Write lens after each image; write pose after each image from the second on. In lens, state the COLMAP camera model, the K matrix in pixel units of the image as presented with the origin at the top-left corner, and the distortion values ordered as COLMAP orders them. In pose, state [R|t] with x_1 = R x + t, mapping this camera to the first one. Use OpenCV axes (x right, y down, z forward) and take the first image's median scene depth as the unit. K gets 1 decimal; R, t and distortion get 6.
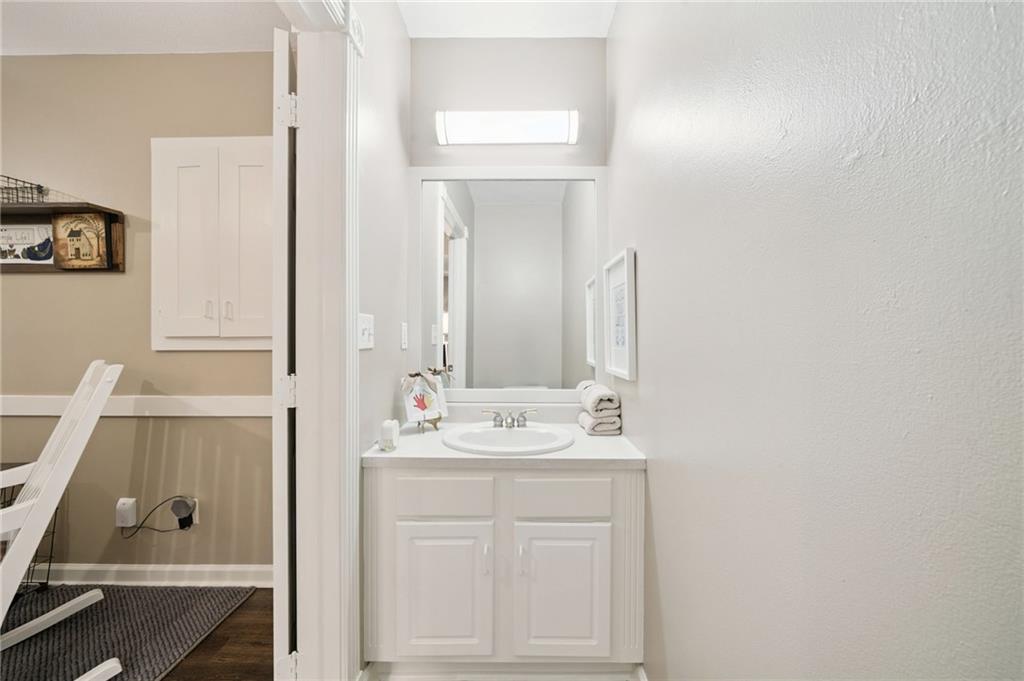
lens RADIAL K [[347.9, 0, 512.3], [0, 347.9, 339.2], [0, 0, 1]] dist [0.001204, 0.000044]
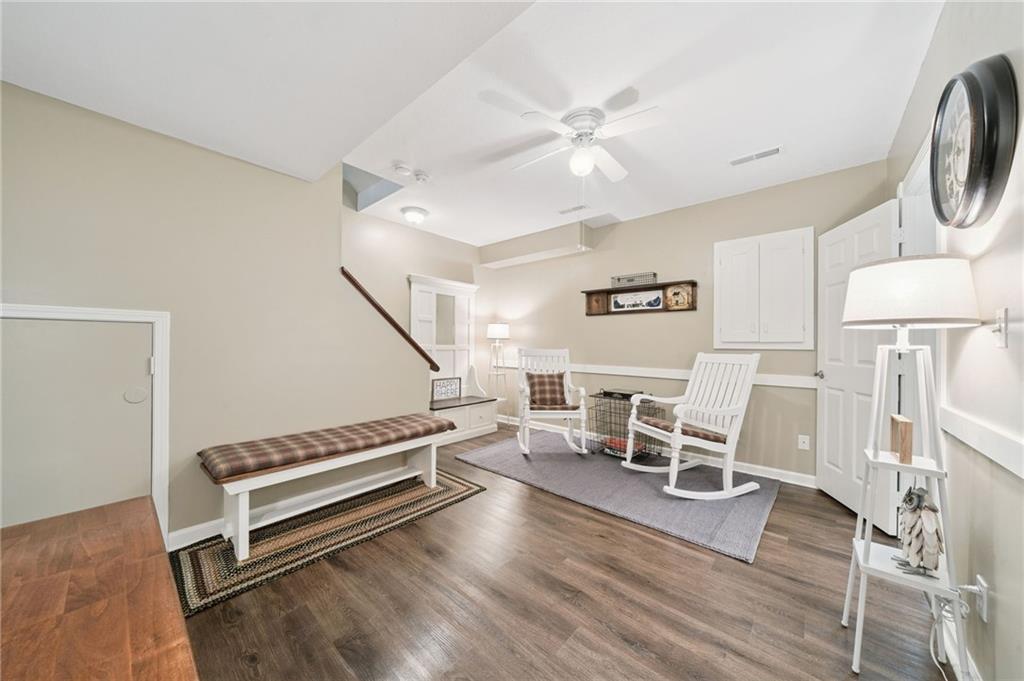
lens RADIAL K [[347.9, 0, 510.4], [0, 347.9, 342.6], [0, 0, 1]] dist [0.001204, 0.000044]
pose [[0.758899, 0.001837, -0.651206, -0.621856], [-0.005642, 0.999977, -0.003754, 0.013429], [0.651184, 0.006523, 0.758892, -1.292251]]
